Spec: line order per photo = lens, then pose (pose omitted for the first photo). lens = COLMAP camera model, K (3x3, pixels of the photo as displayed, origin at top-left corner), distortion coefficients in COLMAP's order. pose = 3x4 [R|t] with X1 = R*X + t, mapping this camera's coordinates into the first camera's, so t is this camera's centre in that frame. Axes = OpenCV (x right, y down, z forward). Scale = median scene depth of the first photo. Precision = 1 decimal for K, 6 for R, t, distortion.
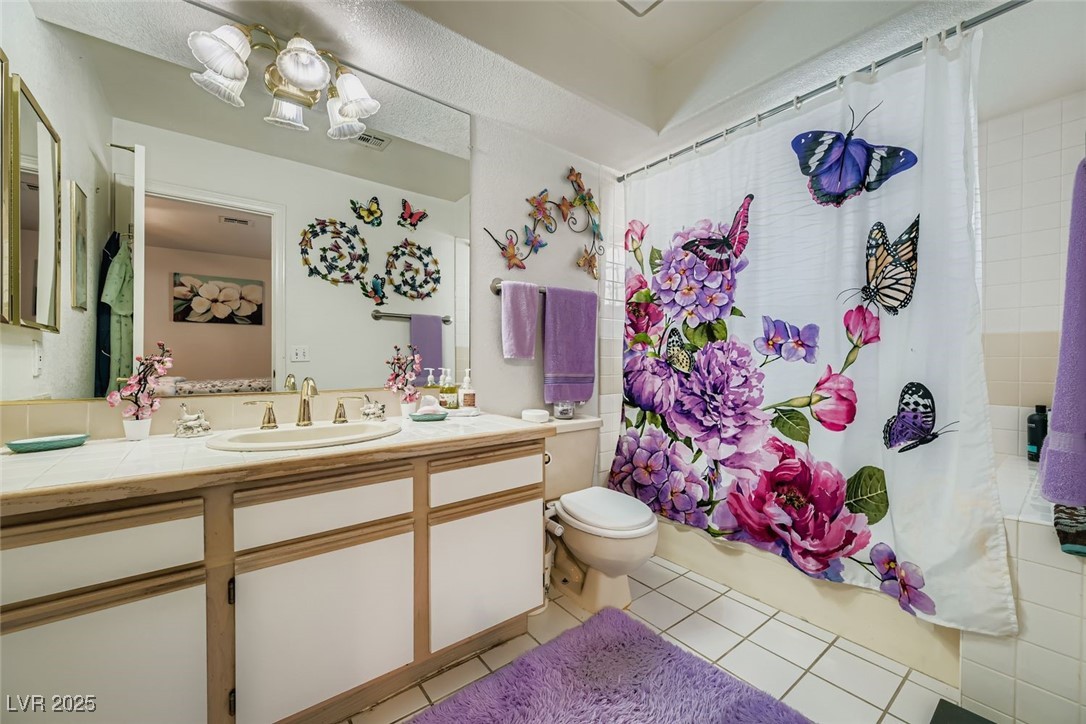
lens RADIAL K [[428.4, 0, 544.8], [0, 428.4, 361.5], [0, 0, 1]] dist [0.000155, -0.000229]
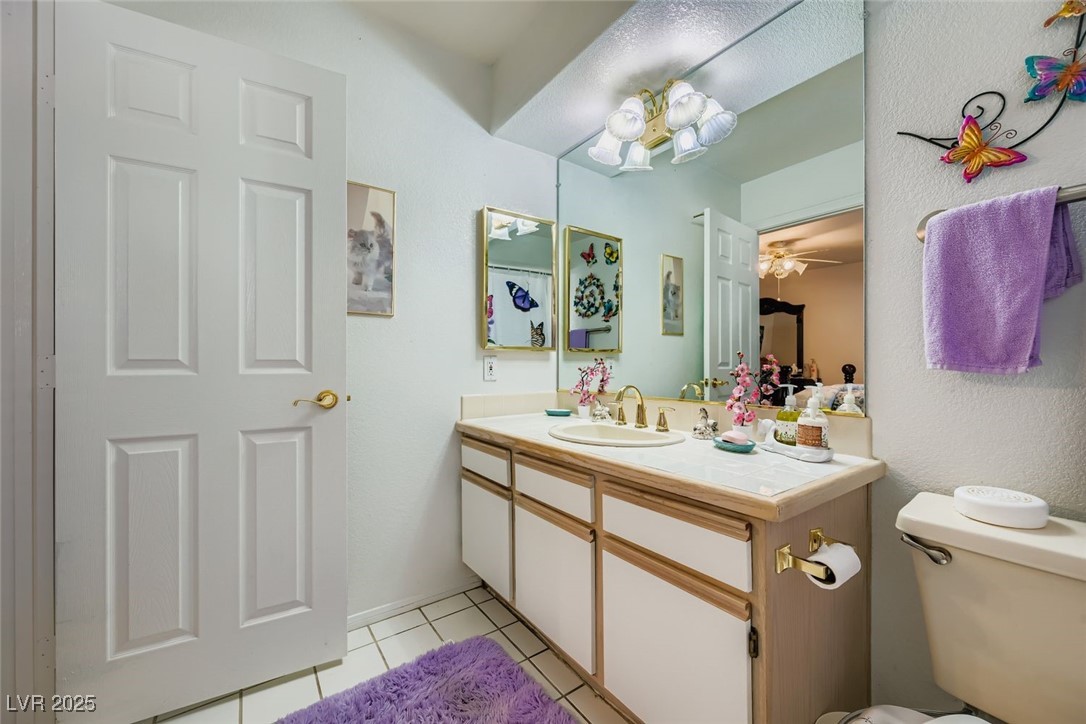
lens RADIAL K [[428.4, 0, 544.1], [0, 428.4, 362.5], [0, 0, 1]] dist [0.000155, -0.000229]
pose [[-0.059858, -0.010259, -0.998154, 0.621105], [-0.005216, 0.999937, -0.009964, -0.013601], [0.998193, 0.004610, -0.059907, 0.838122]]
